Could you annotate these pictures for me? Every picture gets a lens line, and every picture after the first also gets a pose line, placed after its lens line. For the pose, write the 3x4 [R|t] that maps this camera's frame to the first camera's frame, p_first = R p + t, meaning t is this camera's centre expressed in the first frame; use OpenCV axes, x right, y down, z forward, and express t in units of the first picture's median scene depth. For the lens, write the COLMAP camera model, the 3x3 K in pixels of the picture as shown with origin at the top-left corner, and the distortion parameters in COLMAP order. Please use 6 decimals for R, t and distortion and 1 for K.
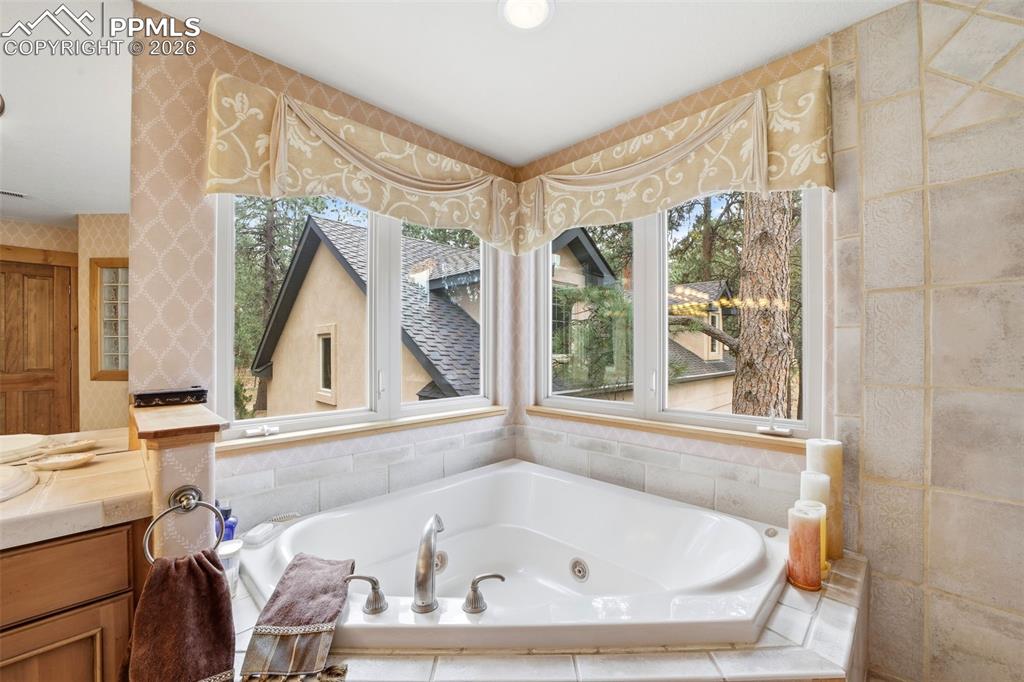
lens RADIAL K [[400.6, 0, 513.5], [0, 400.6, 346.3], [0, 0, 1]] dist [-0.035528, 0.008582]
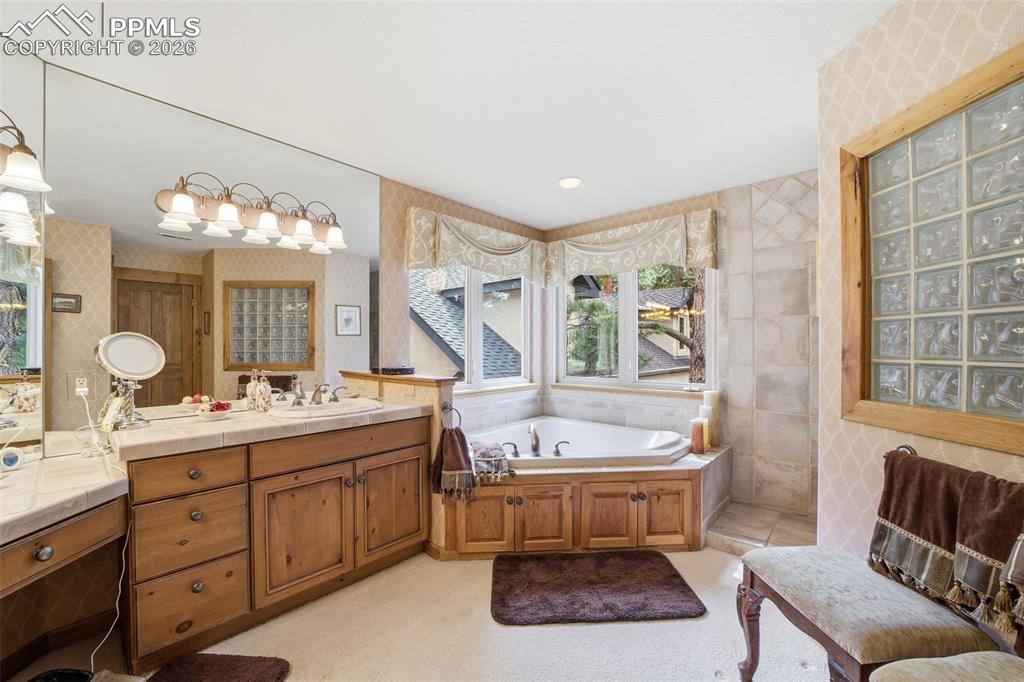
lens RADIAL K [[400.6, 0, 513.5], [0, 400.6, 346.3], [0, 0, 1]] dist [-0.035528, 0.008582]
pose [[0.998508, -0.002113, 0.054566, -0.310587], [0.001863, 0.999988, 0.004621, -0.005875], [-0.054575, -0.004512, 0.998499, -0.882325]]
